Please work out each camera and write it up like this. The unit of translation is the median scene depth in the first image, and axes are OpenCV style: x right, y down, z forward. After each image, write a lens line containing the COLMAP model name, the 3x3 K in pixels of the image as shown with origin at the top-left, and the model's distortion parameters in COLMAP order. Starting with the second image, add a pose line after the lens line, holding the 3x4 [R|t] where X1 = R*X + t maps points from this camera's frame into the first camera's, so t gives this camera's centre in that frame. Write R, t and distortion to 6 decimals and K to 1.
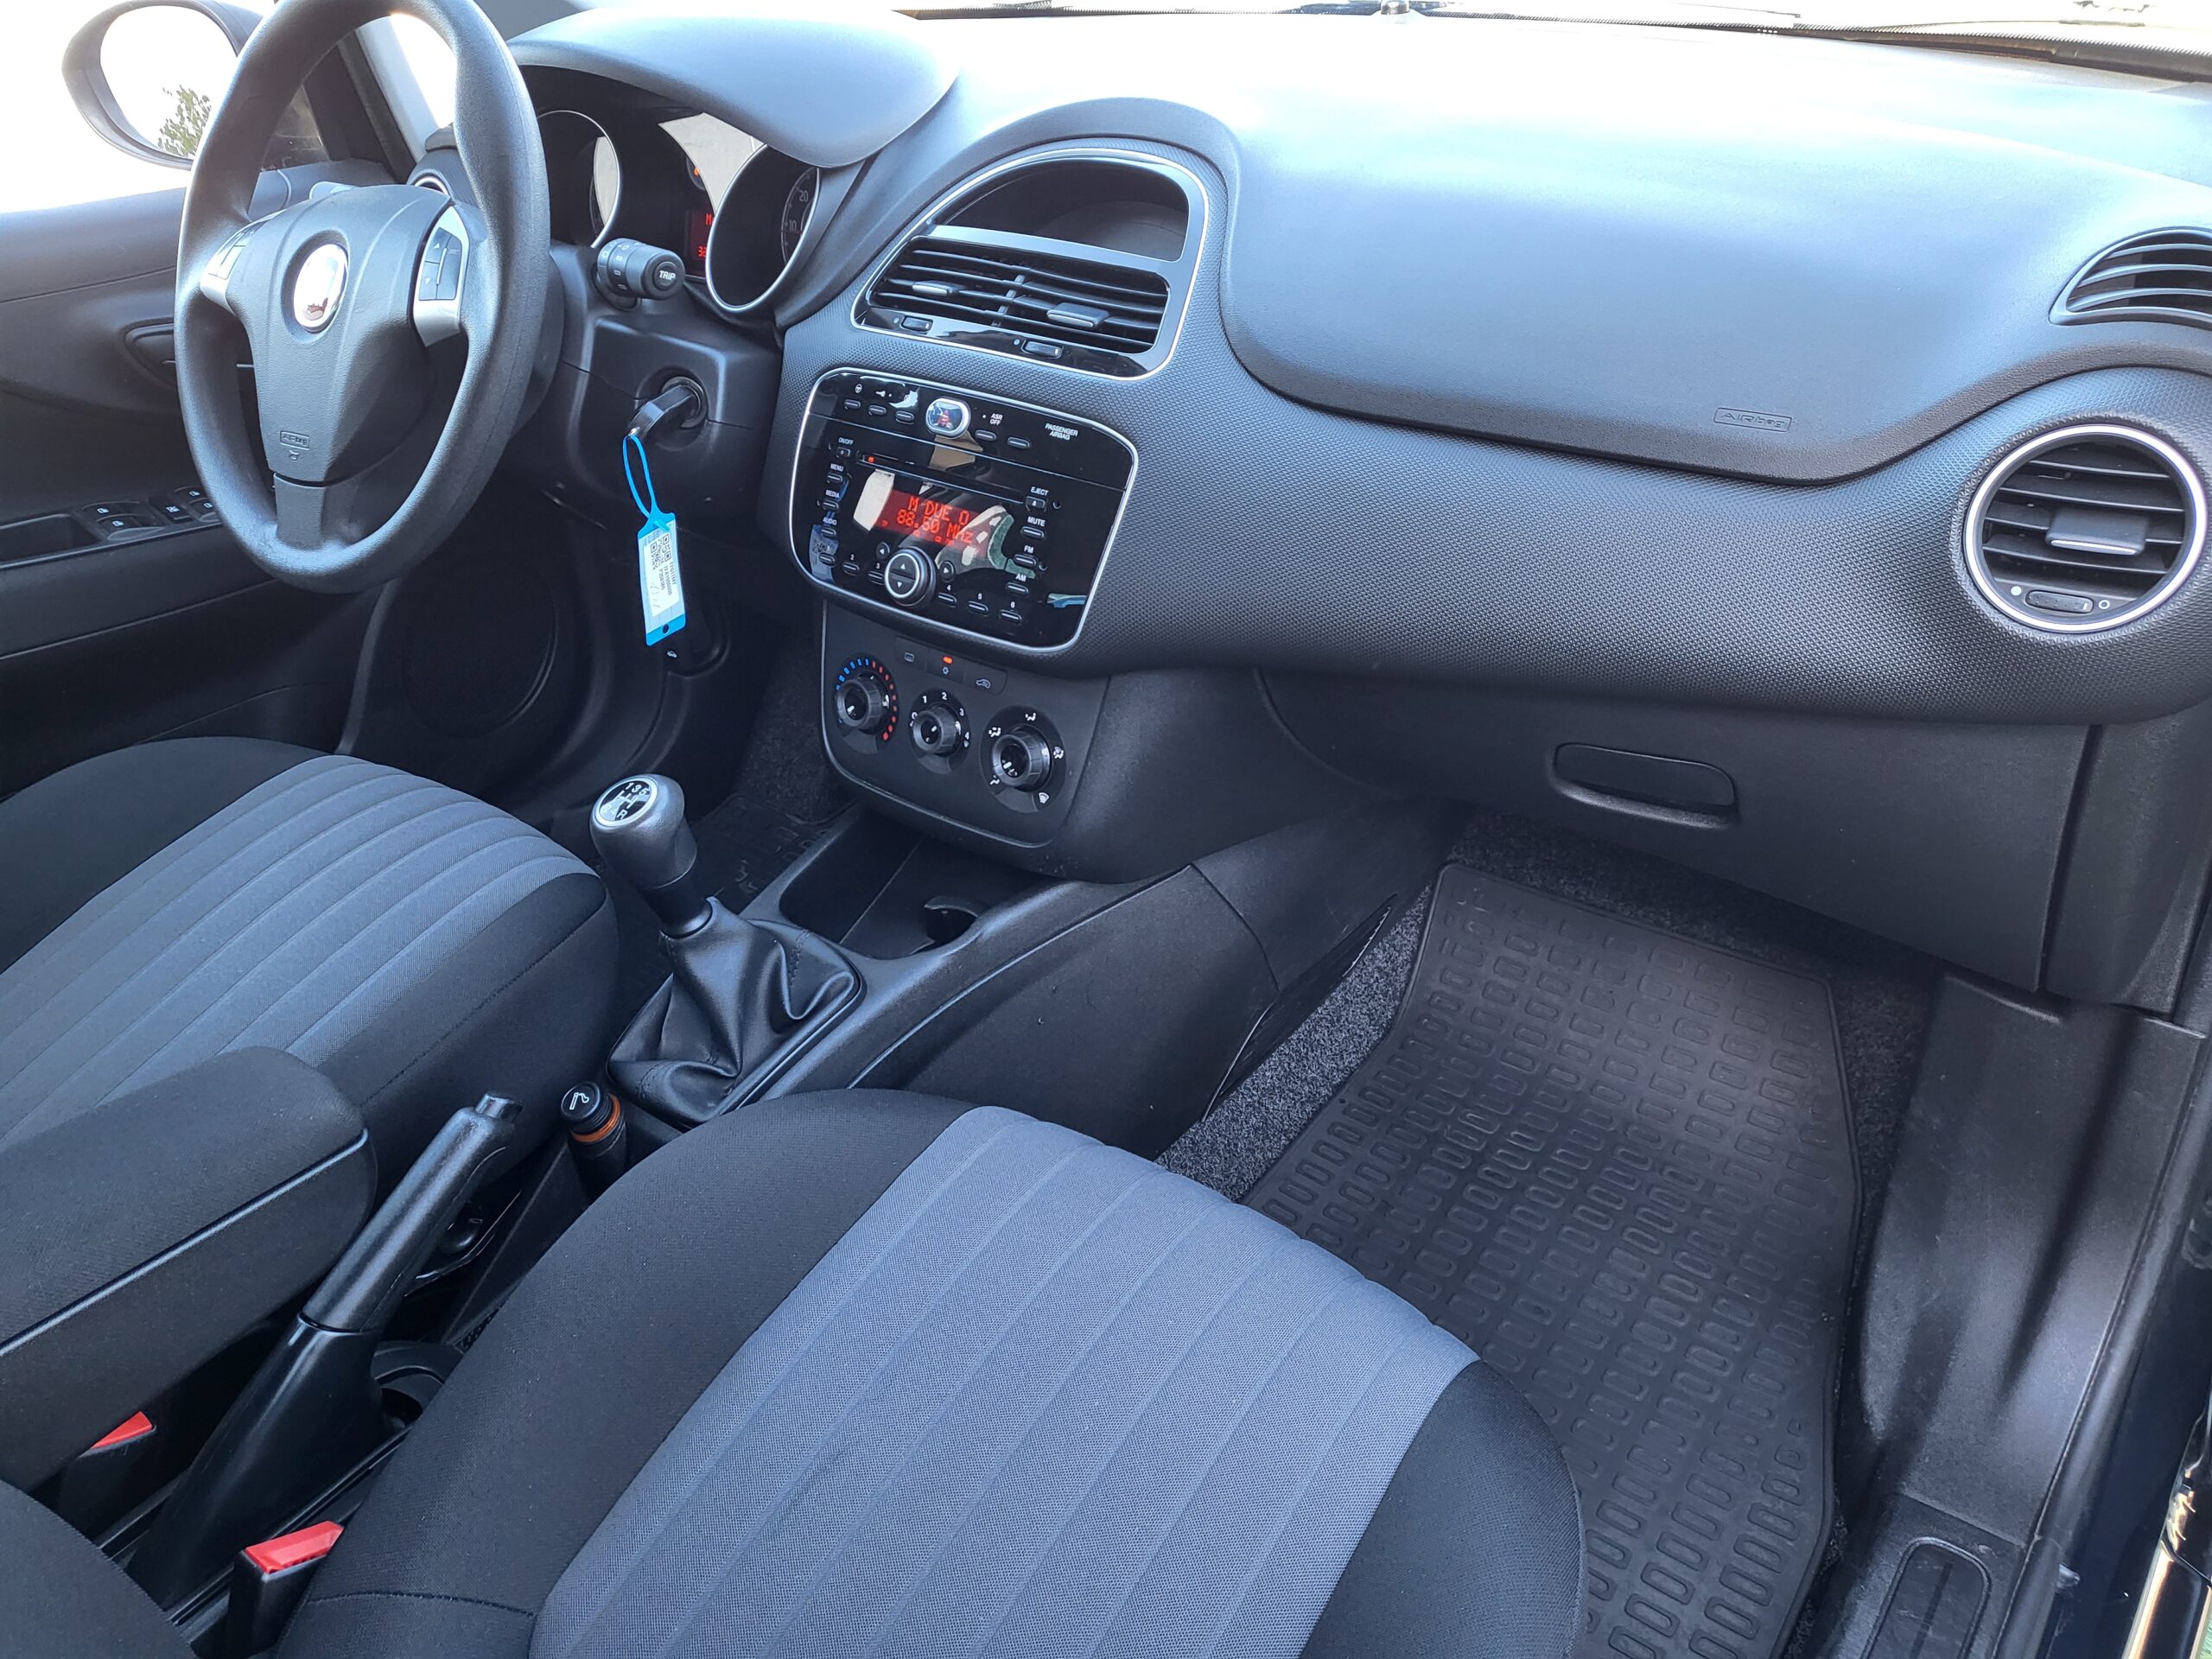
lens RADIAL K [[1677.8, 0, 1085.9], [0, 1677.8, 855.9], [0, 0, 1]] dist [-0.001256, 0.006882]
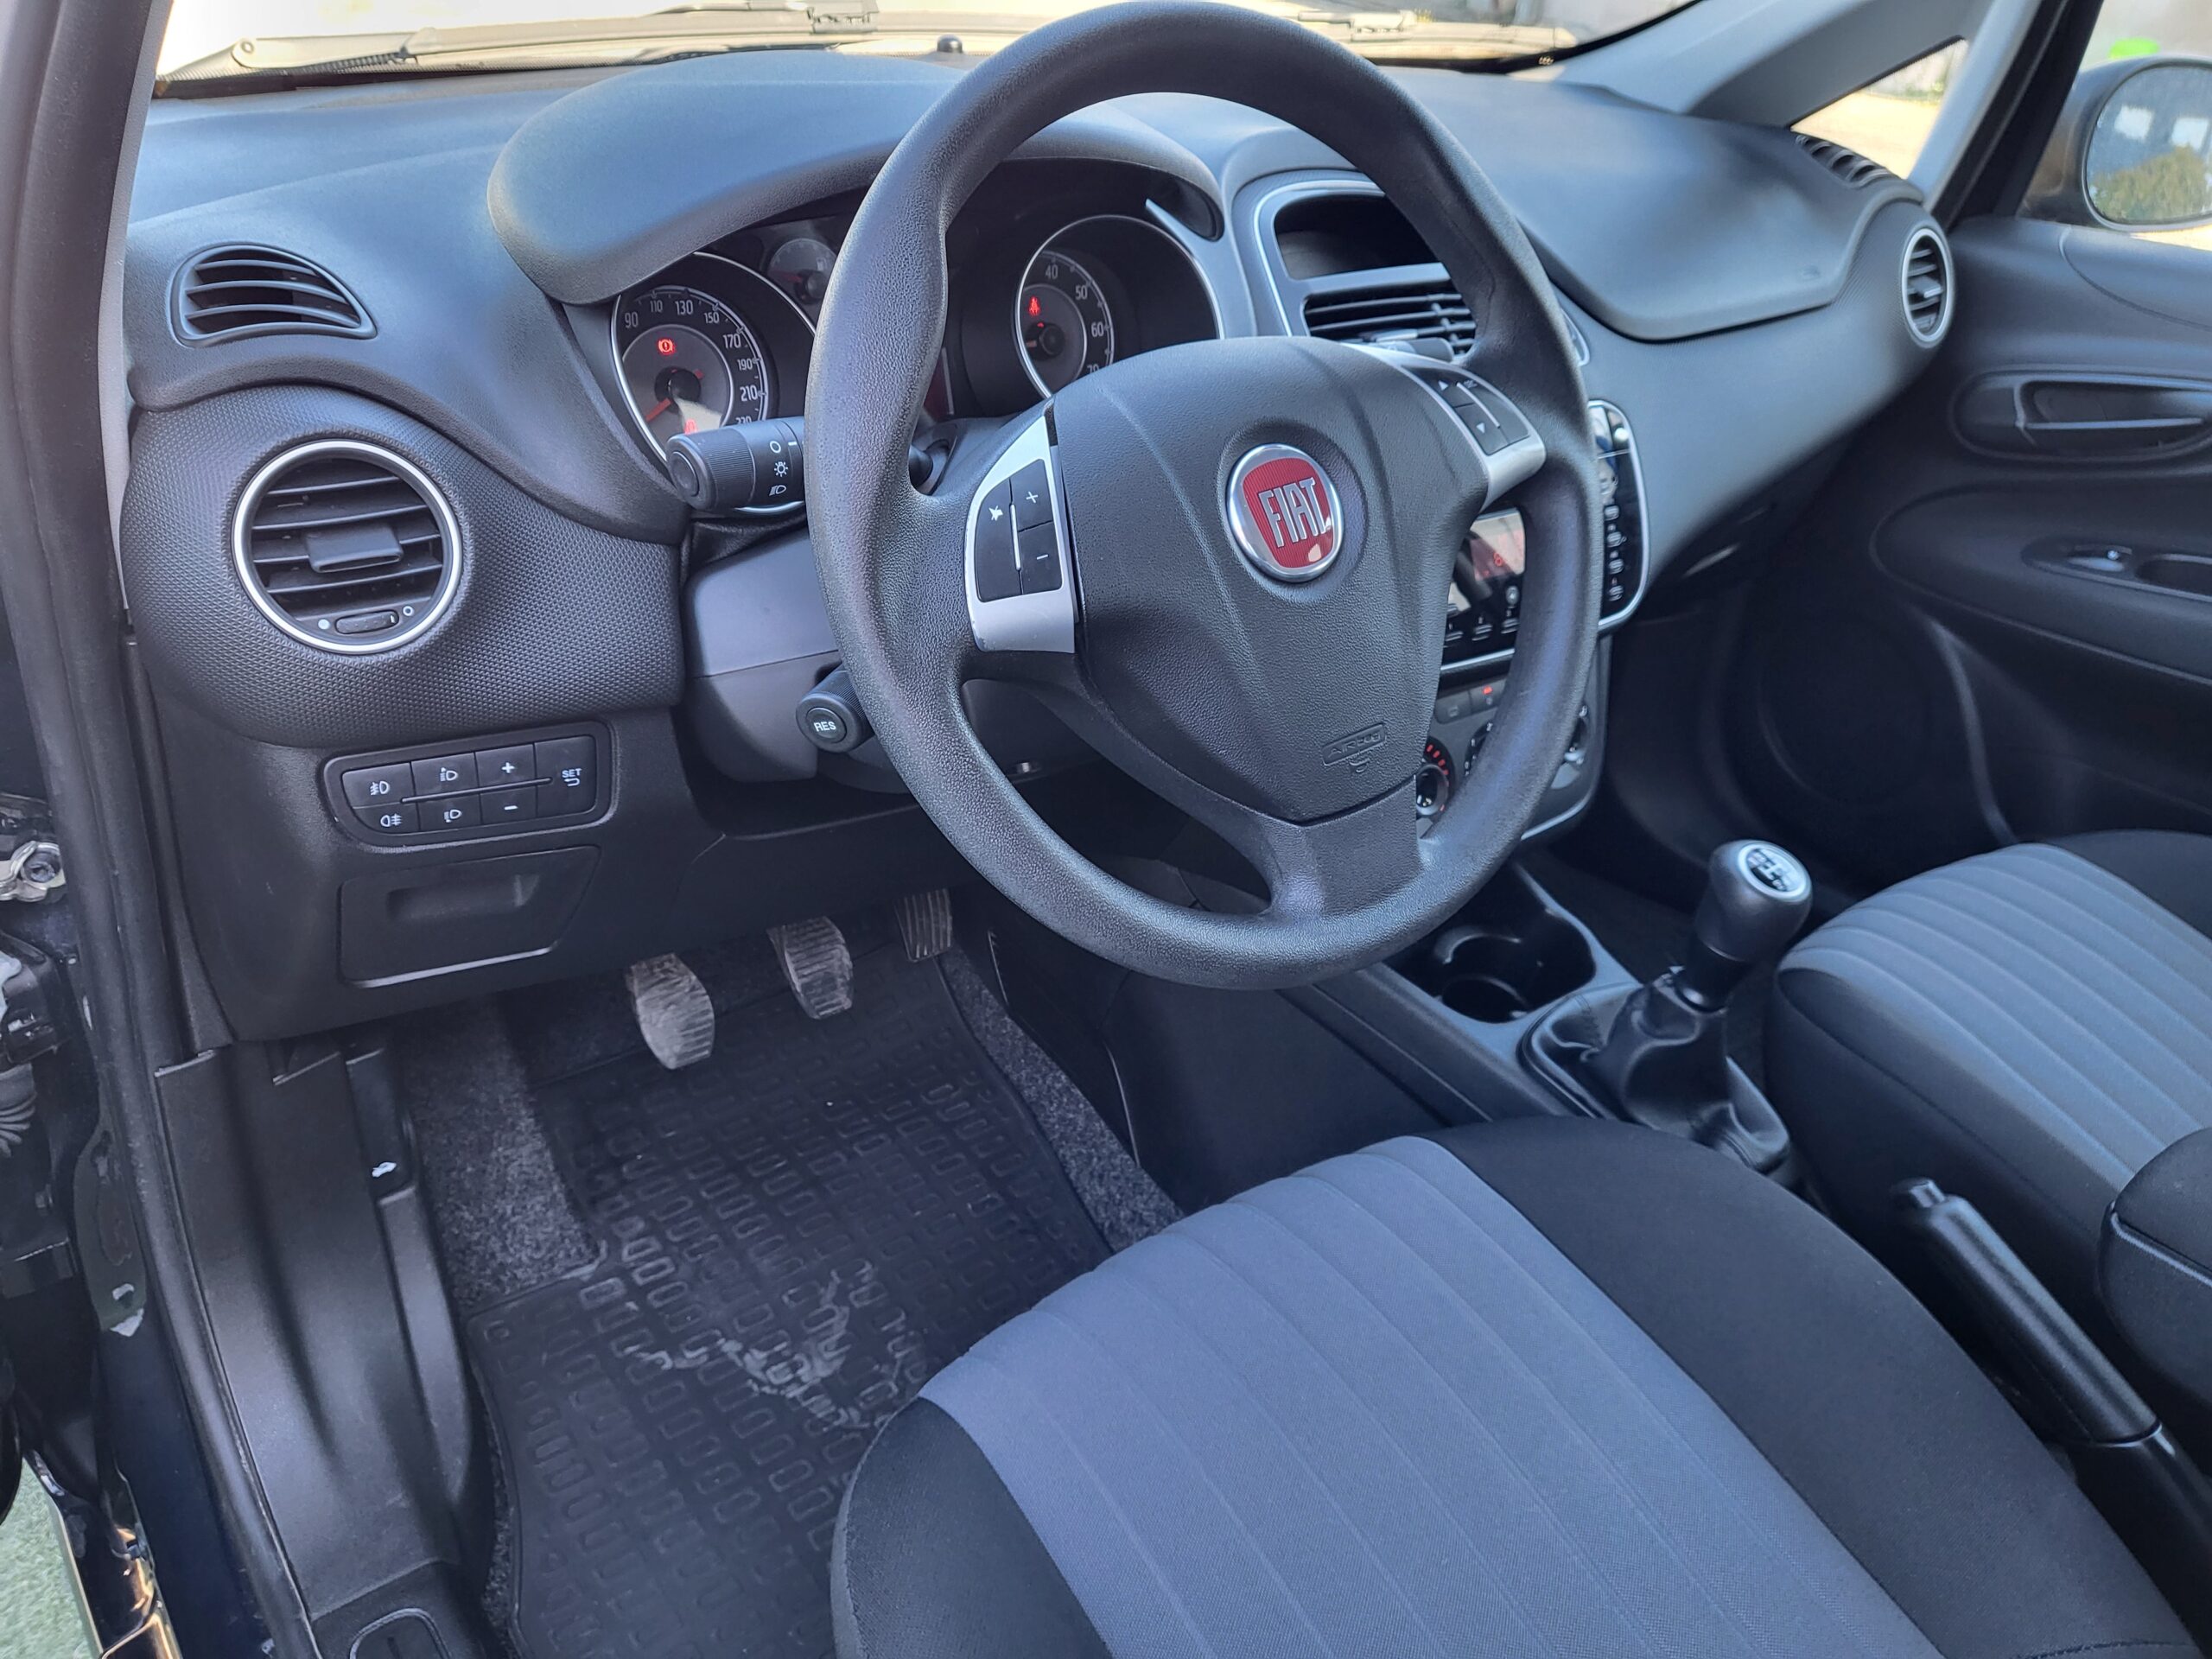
lens RADIAL K [[1699.4, 0, 1106.0], [0, 1699.4, 829.5], [0, 0, 1]] dist [-0.007805, -0.000602]
pose [[0.254473, -0.434493, 0.863979, -1.072572], [0.462042, 0.839453, 0.286070, -0.451368], [-0.849565, 0.326398, 0.414372, 0.826136]]
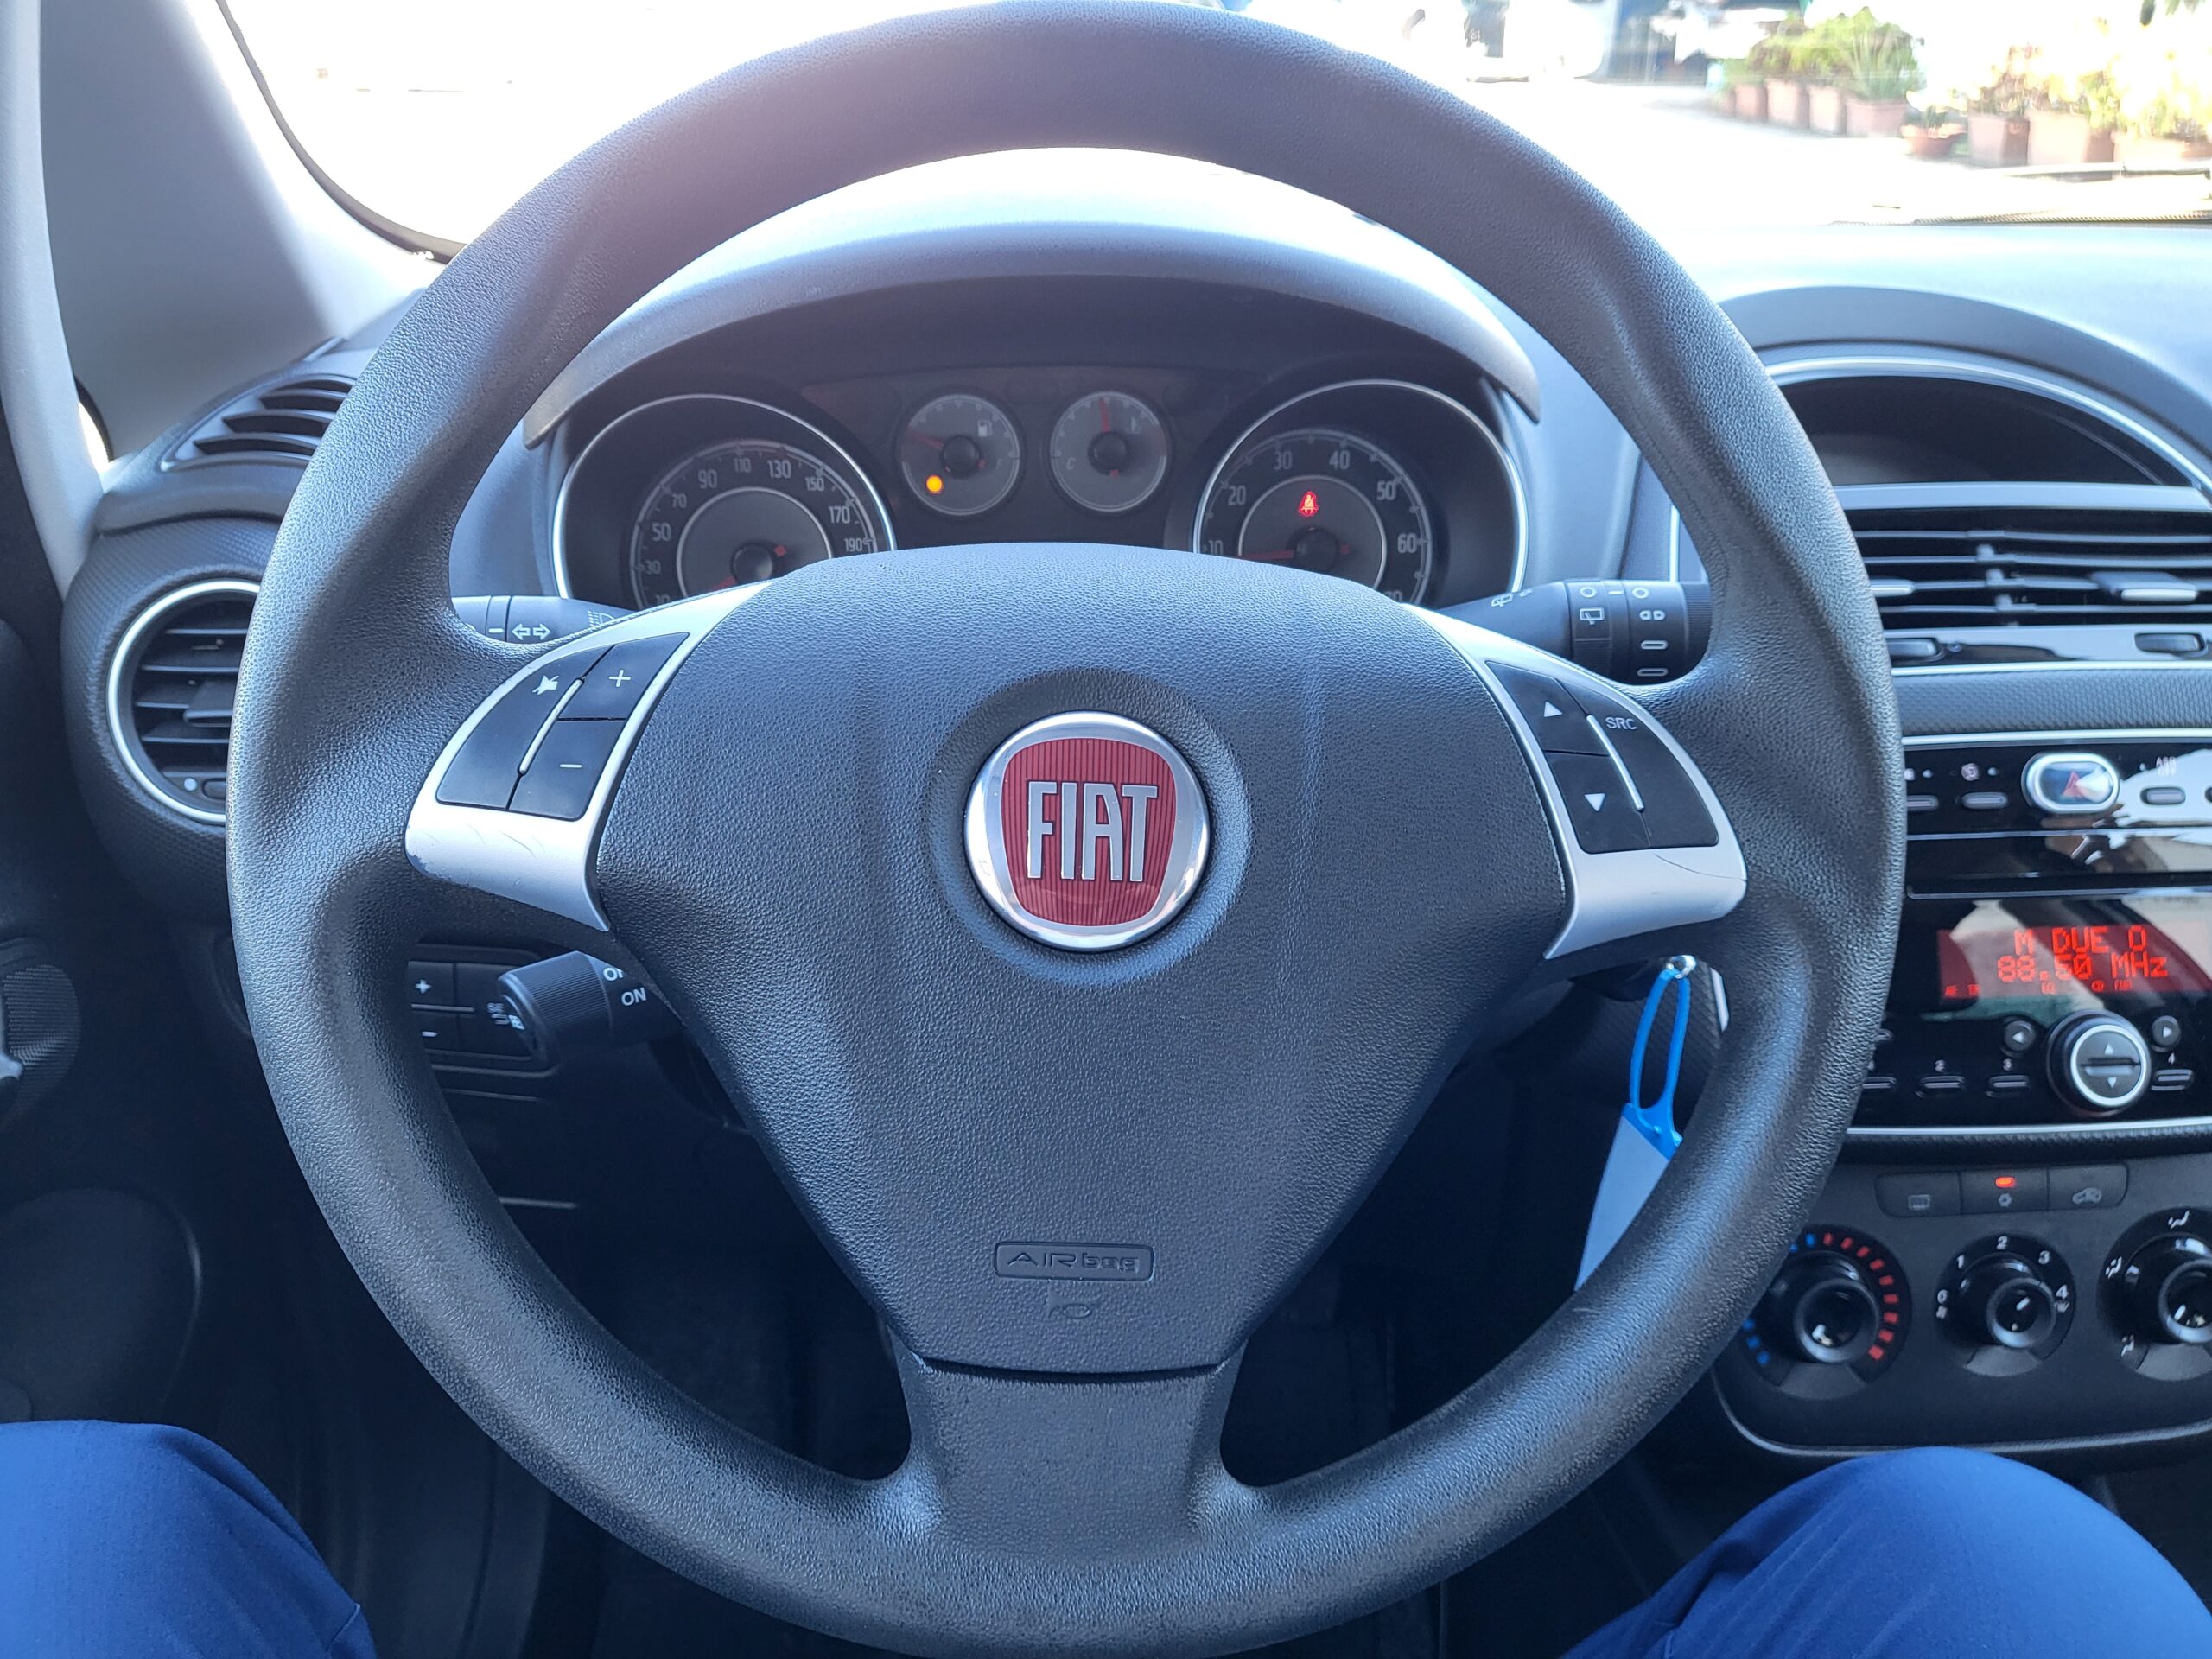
lens RADIAL K [[1741.2, 0, 1106.0], [0, 1741.2, 829.5], [0, 0, 1]] dist [-0.035880, 0.092203]
pose [[0.733524, -0.232260, 0.638747, -0.690358], [0.344978, 0.936971, -0.055466, -0.315284], [-0.585605, 0.261039, 0.767415, 0.705814]]
